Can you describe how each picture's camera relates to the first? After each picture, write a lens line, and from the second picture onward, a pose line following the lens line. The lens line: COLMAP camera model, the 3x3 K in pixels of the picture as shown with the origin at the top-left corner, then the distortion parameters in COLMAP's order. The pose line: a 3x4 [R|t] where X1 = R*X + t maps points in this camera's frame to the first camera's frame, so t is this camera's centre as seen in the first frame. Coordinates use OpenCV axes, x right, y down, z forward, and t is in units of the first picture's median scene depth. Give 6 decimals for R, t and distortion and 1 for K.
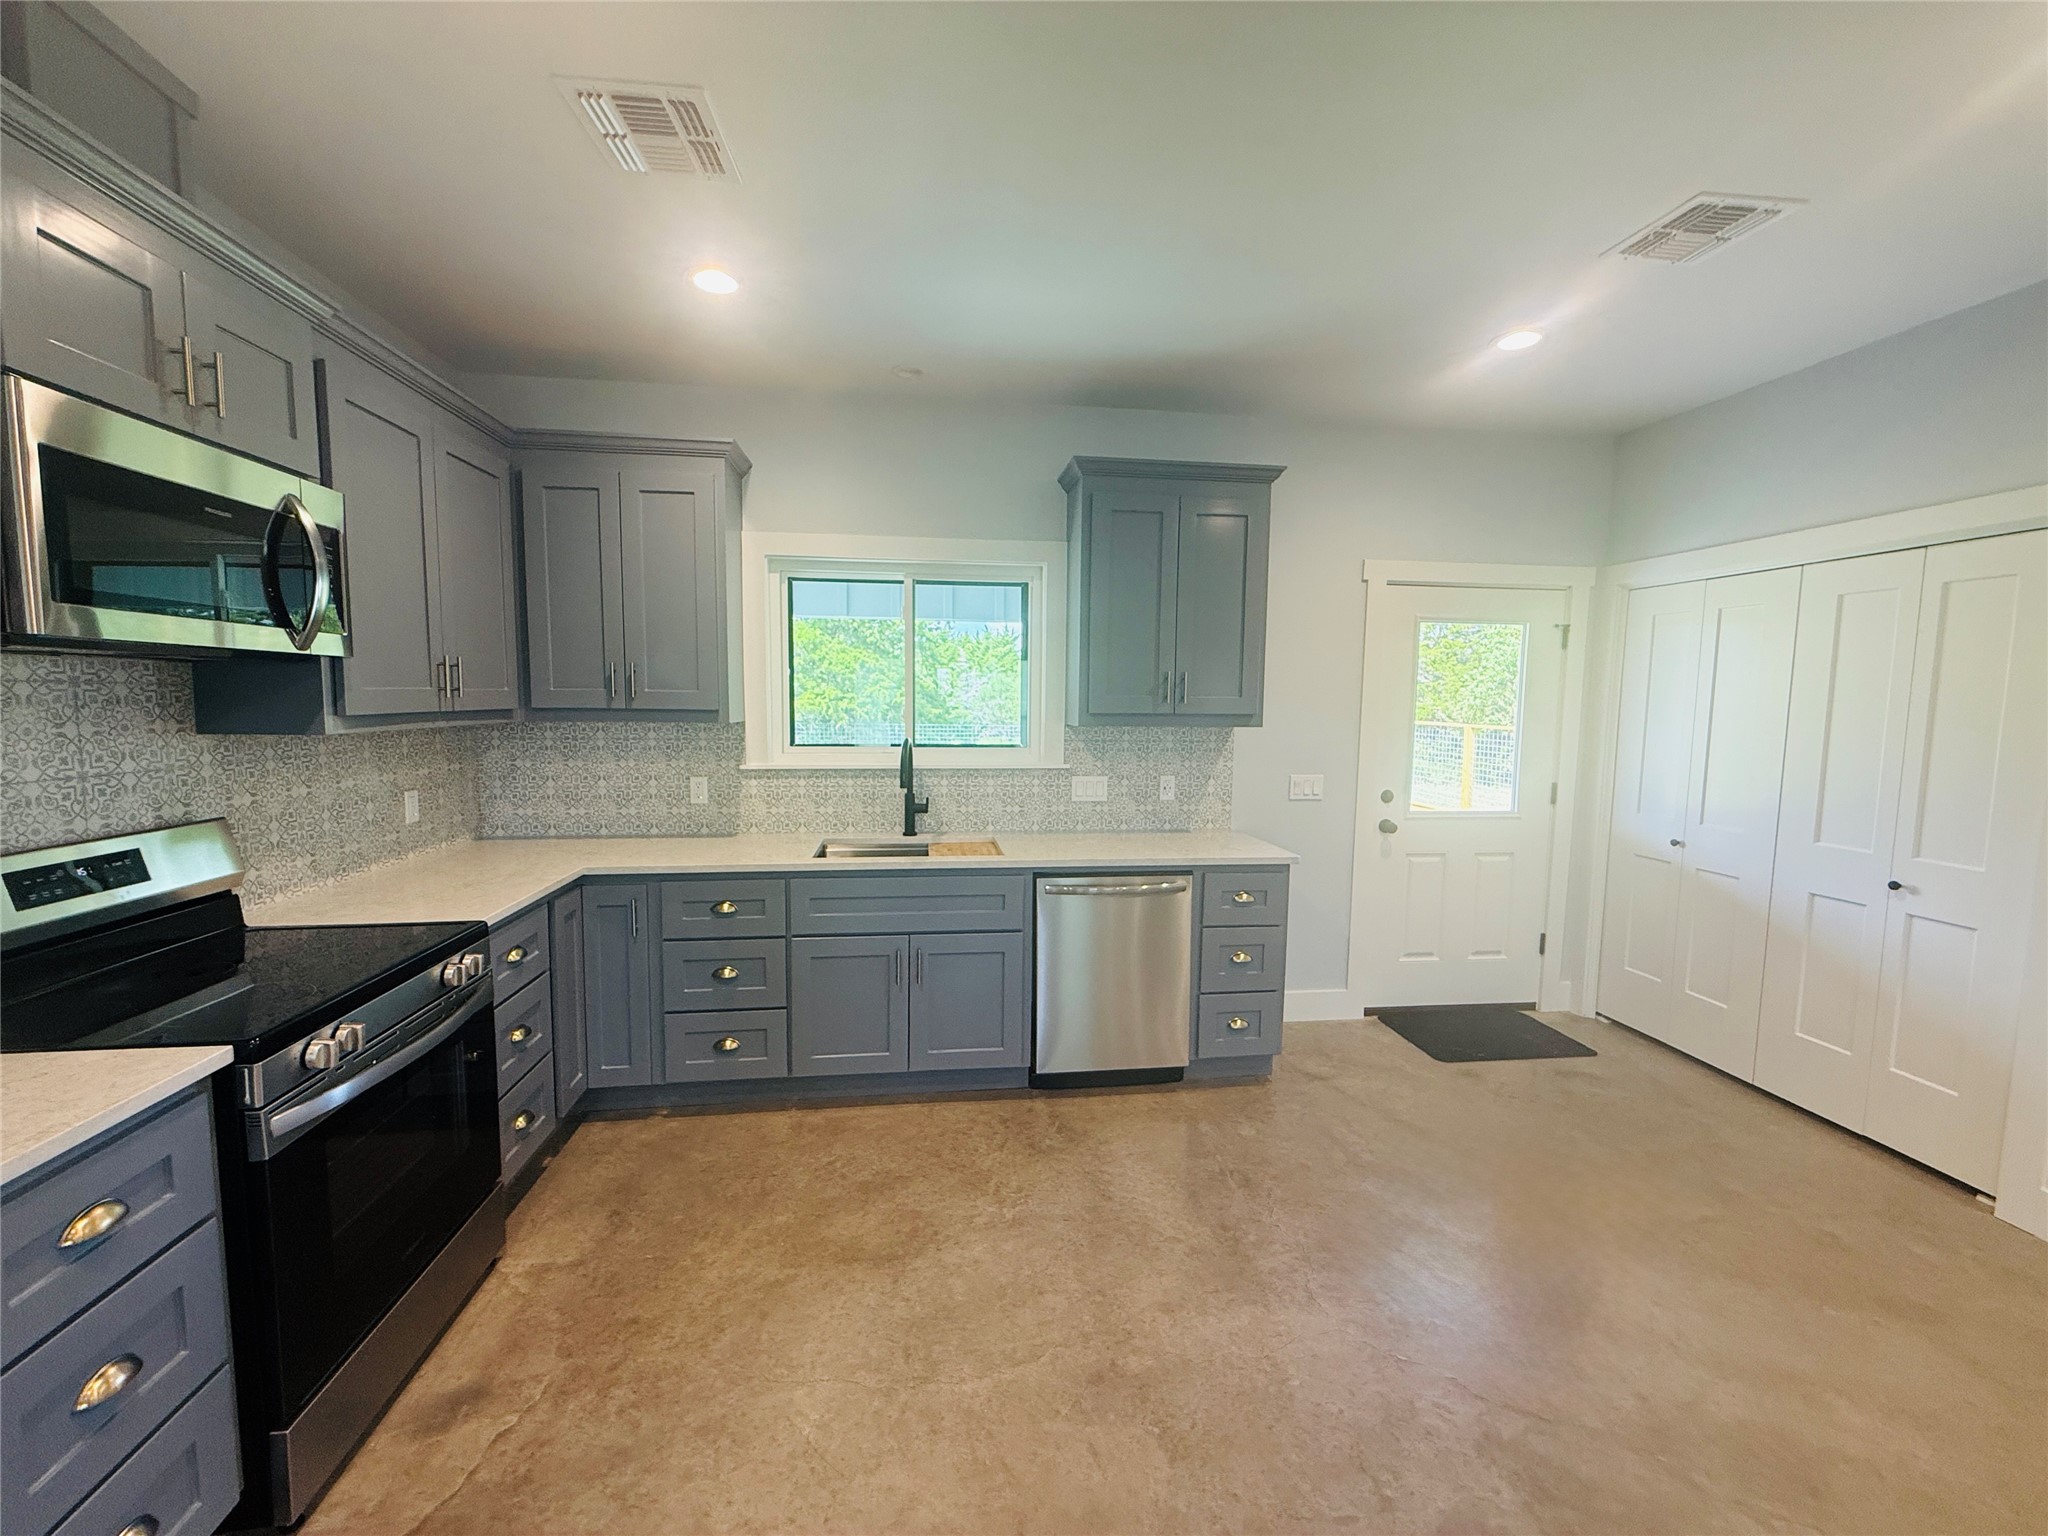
lens RADIAL K [[819.7, 0, 1021.8], [0, 819.7, 770.8], [0, 0, 1]] dist [0.000709, 0.000779]
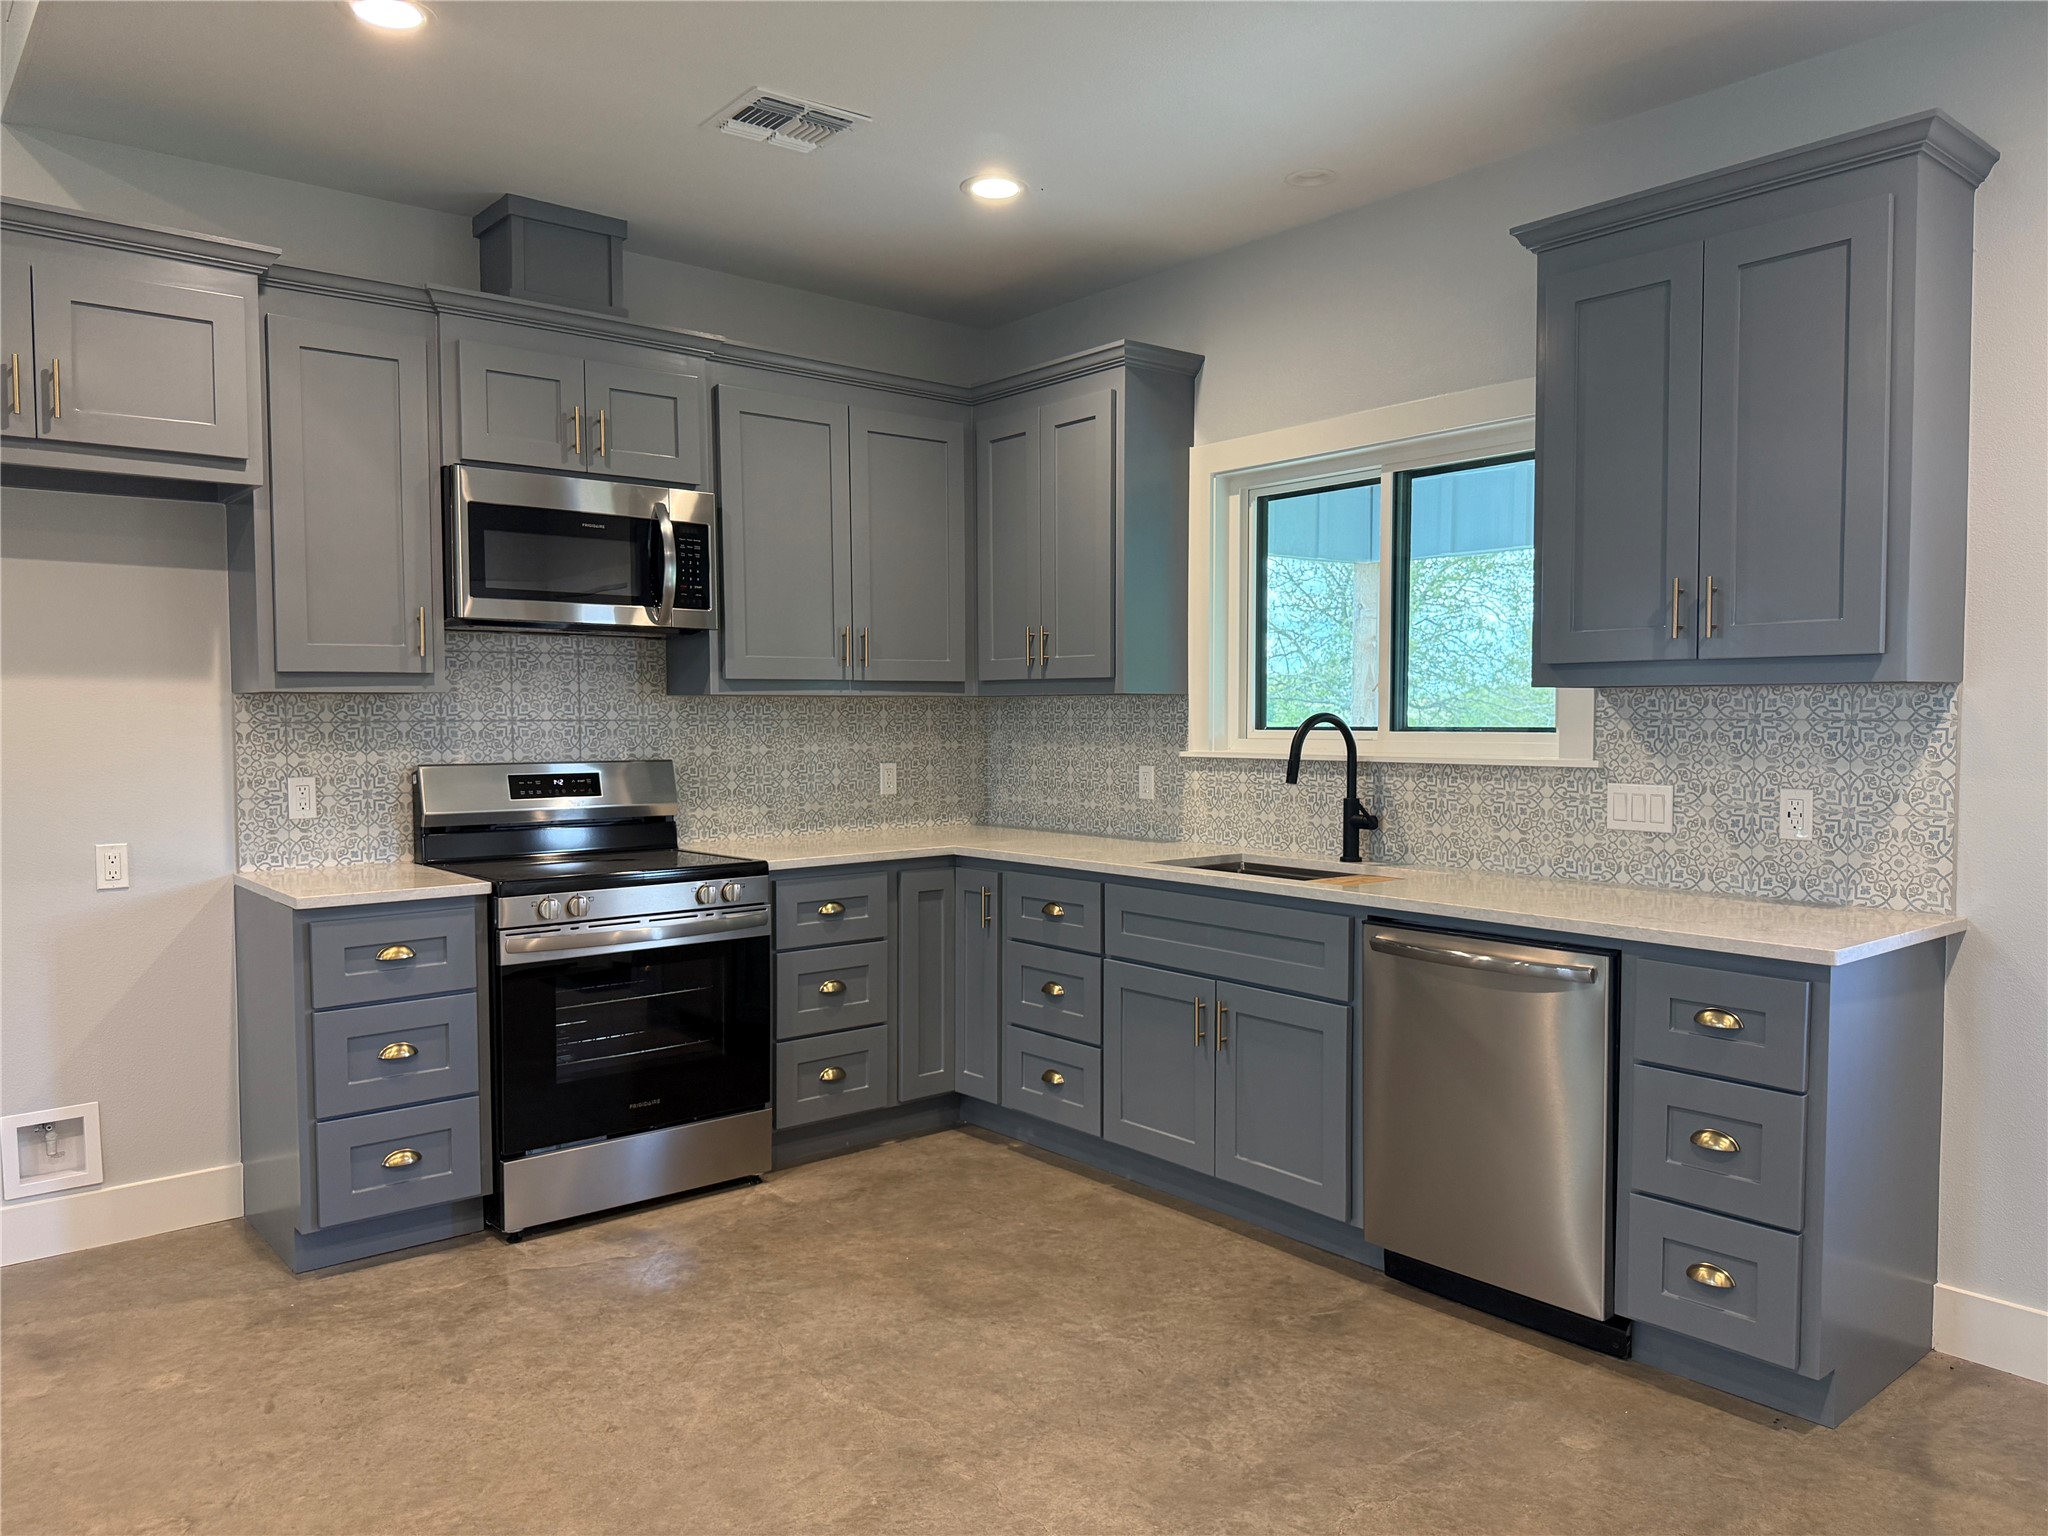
lens RADIAL K [[1445.2, 0, 1020.8], [0, 1445.2, 771.7], [0, 0, 1]] dist [0.033555, -0.014532]
pose [[0.536596, 0.023254, -0.843519, 0.836771], [-0.066786, 0.997655, -0.014981, 0.049699], [0.841193, 0.064374, 0.536890, 0.170472]]
